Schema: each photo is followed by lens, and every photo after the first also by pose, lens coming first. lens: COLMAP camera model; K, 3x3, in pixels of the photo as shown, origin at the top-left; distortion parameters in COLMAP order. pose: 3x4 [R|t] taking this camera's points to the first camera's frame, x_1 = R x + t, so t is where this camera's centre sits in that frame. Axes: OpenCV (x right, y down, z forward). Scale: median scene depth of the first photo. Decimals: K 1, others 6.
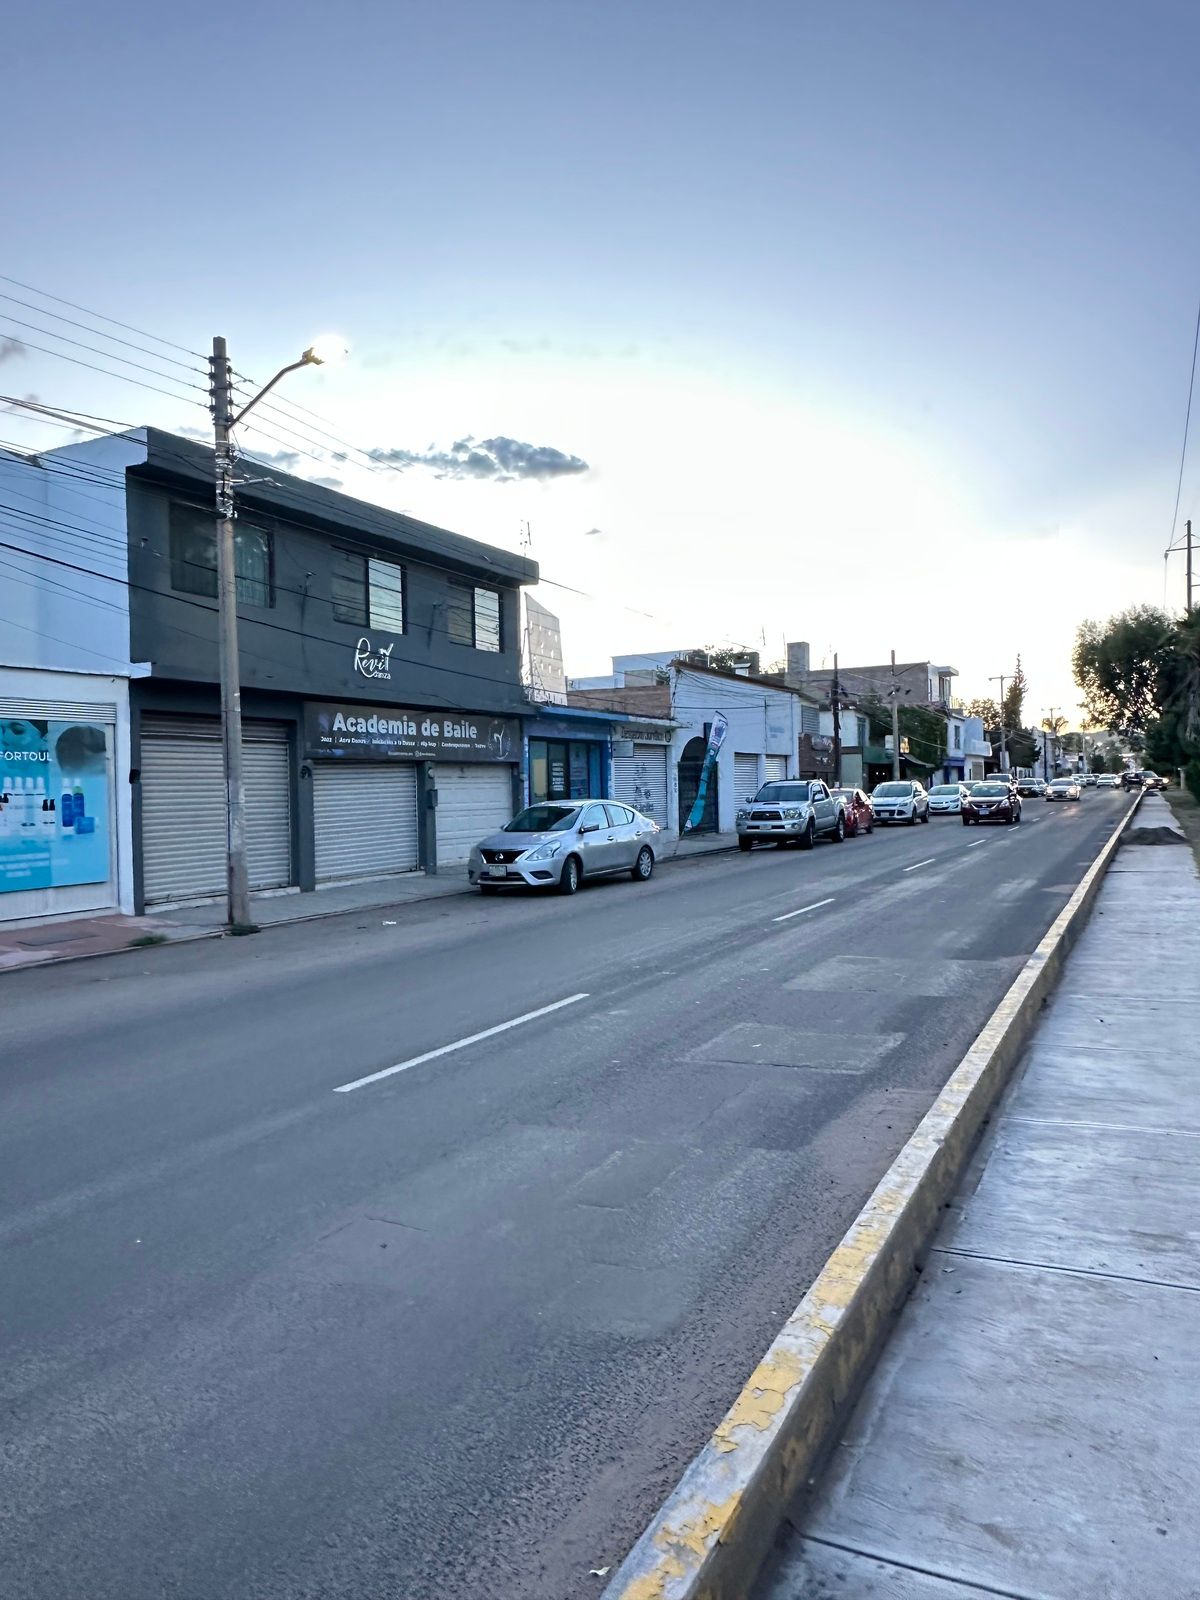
lens RADIAL K [[1091.2, 0, 604.8], [0, 1091.2, 791.8], [0, 0, 1]] dist [-0.003057, 0.001604]
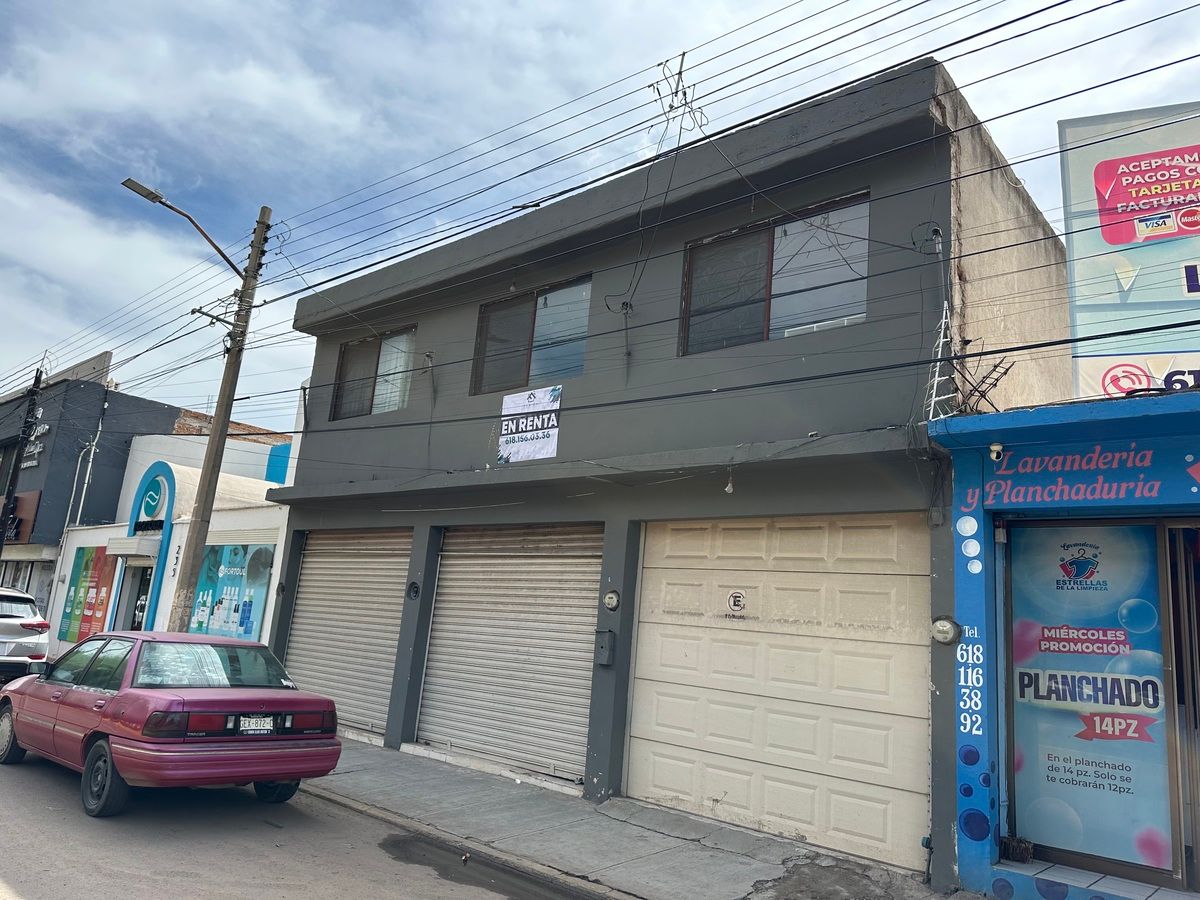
lens RADIAL K [[848.5, 0, 604.8], [0, 848.5, 440.9], [0, 0, 1]] dist [0.004480, -0.003037]
pose [[-0.250768, -0.213224, -0.944273, 0.377658], [-0.080005, 0.976669, -0.199292, -0.016166], [0.964735, 0.025570, -0.261976, 1.635693]]
